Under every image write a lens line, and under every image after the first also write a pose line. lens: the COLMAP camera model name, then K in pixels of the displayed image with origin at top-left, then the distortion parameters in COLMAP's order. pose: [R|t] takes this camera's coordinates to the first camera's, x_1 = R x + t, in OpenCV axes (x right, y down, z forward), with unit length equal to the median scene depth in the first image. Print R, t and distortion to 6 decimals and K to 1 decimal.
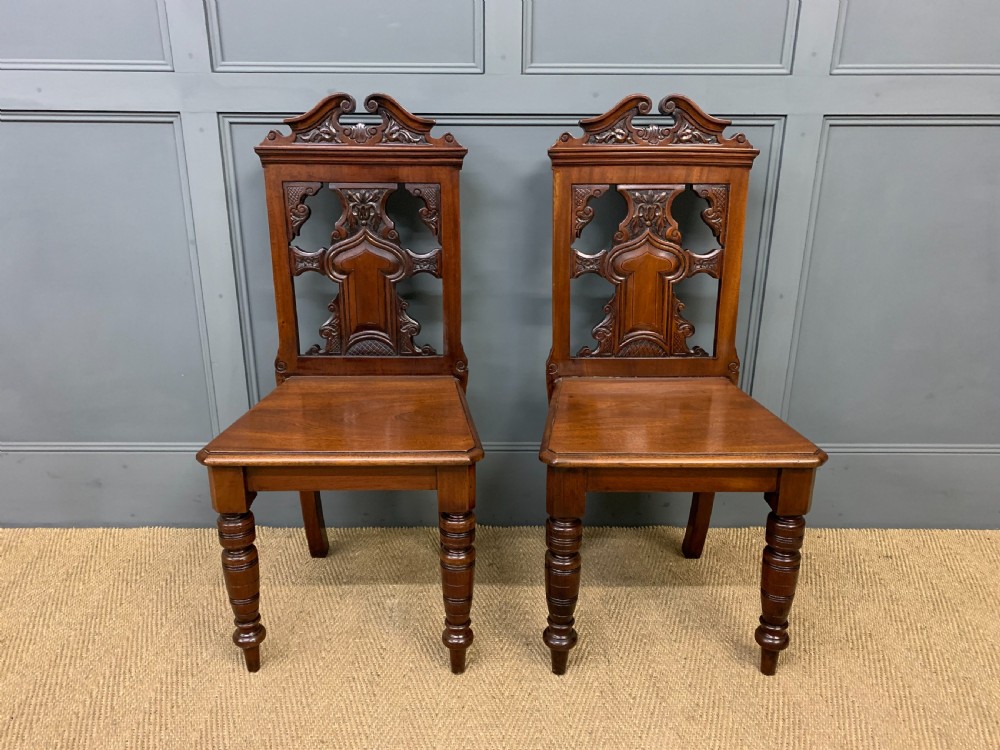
lens RADIAL K [[772.8, 0, 491.0], [0, 772.8, 369.8], [0, 0, 1]] dist [0.020926, -0.009126]
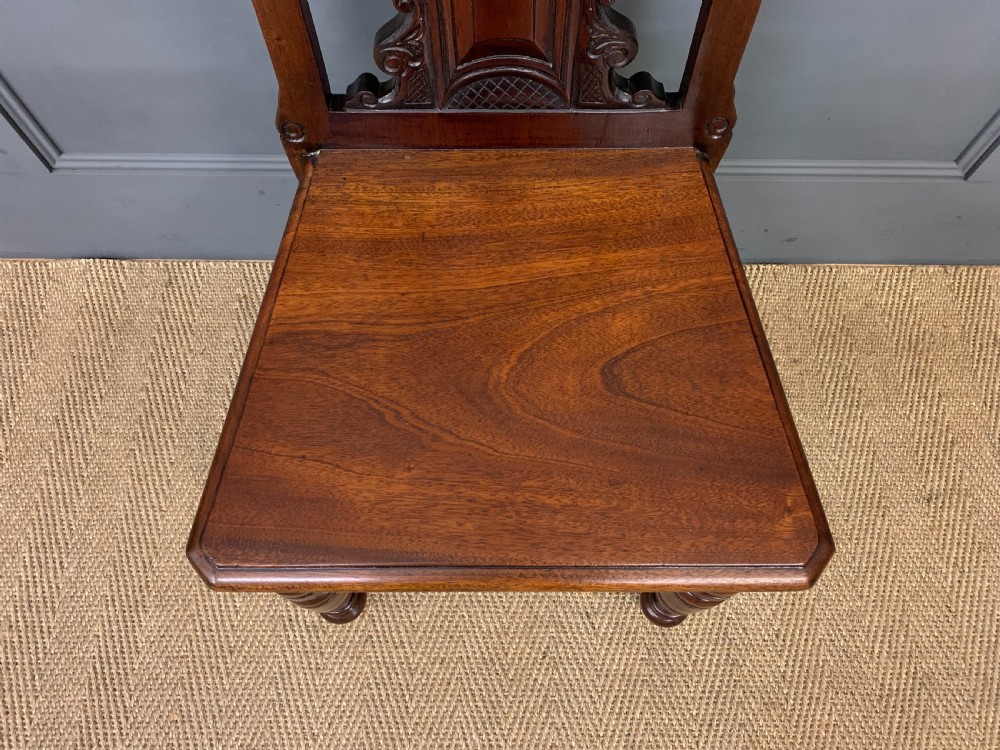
lens RADIAL K [[772.8, 0, 496.9], [0, 772.8, 380.2], [0, 0, 1]] dist [0.020926, -0.009126]
pose [[0.999951, 0.009927, -0.000545, 0.004296], [-0.006263, 0.671570, 0.740914, -0.230647], [0.007721, -0.740874, 0.671599, 0.629397]]
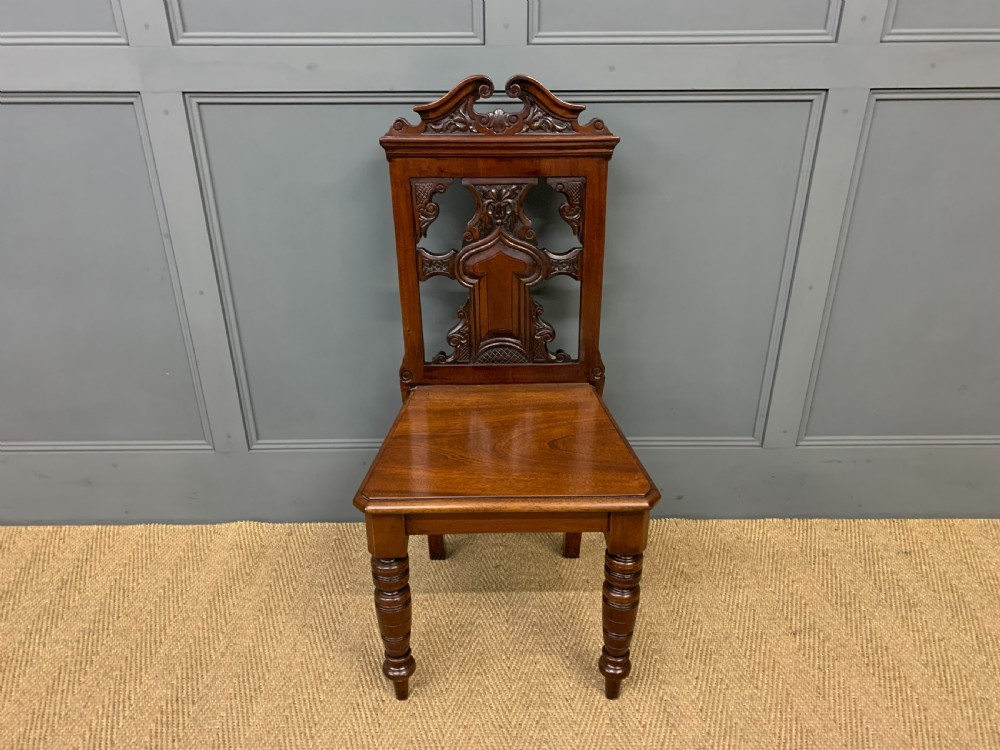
lens RADIAL K [[772.8, 0, 500.1], [0, 772.8, 381.8], [0, 0, 1]] dist [0.020926, -0.009126]
pose [[0.999965, -0.008313, -0.000603, 0.005879], [0.008314, 0.989639, 0.143336, -0.131074], [-0.000594, -0.143336, 0.989674, 0.080056]]
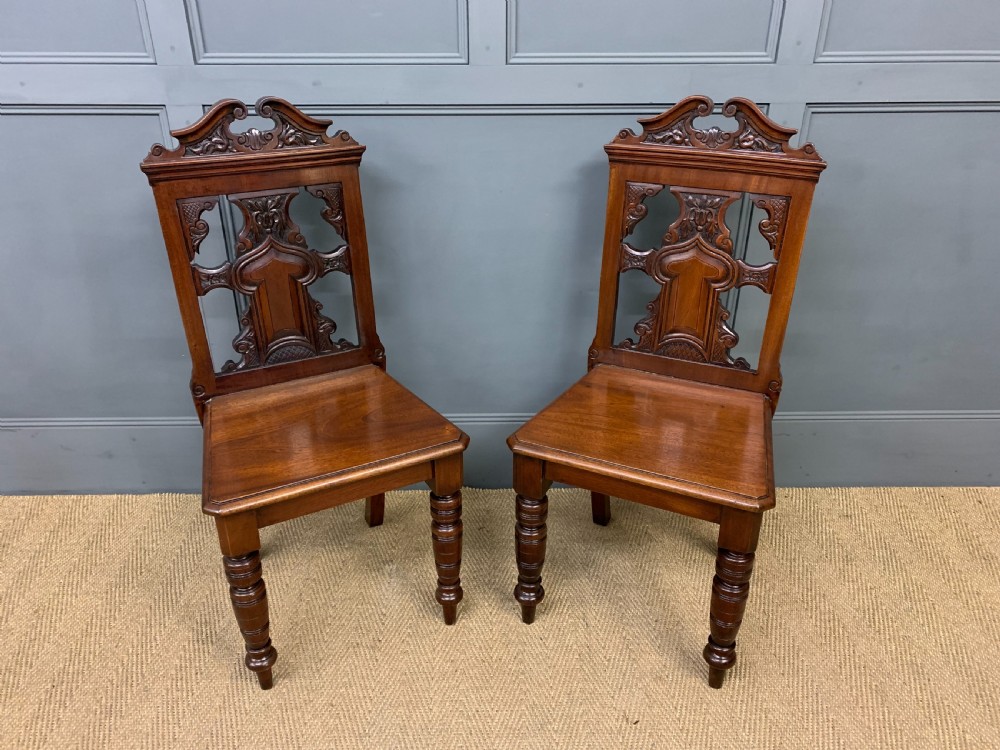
lens RADIAL K [[772.8, 0, 490.9], [0, 772.8, 374.5], [0, 0, 1]] dist [0.020926, -0.009126]
pose [[0.999928, -0.009392, 0.007492, 0.008575], [0.008262, 0.990297, 0.138721, -0.124609], [-0.008722, -0.138649, 0.990303, -0.044553]]
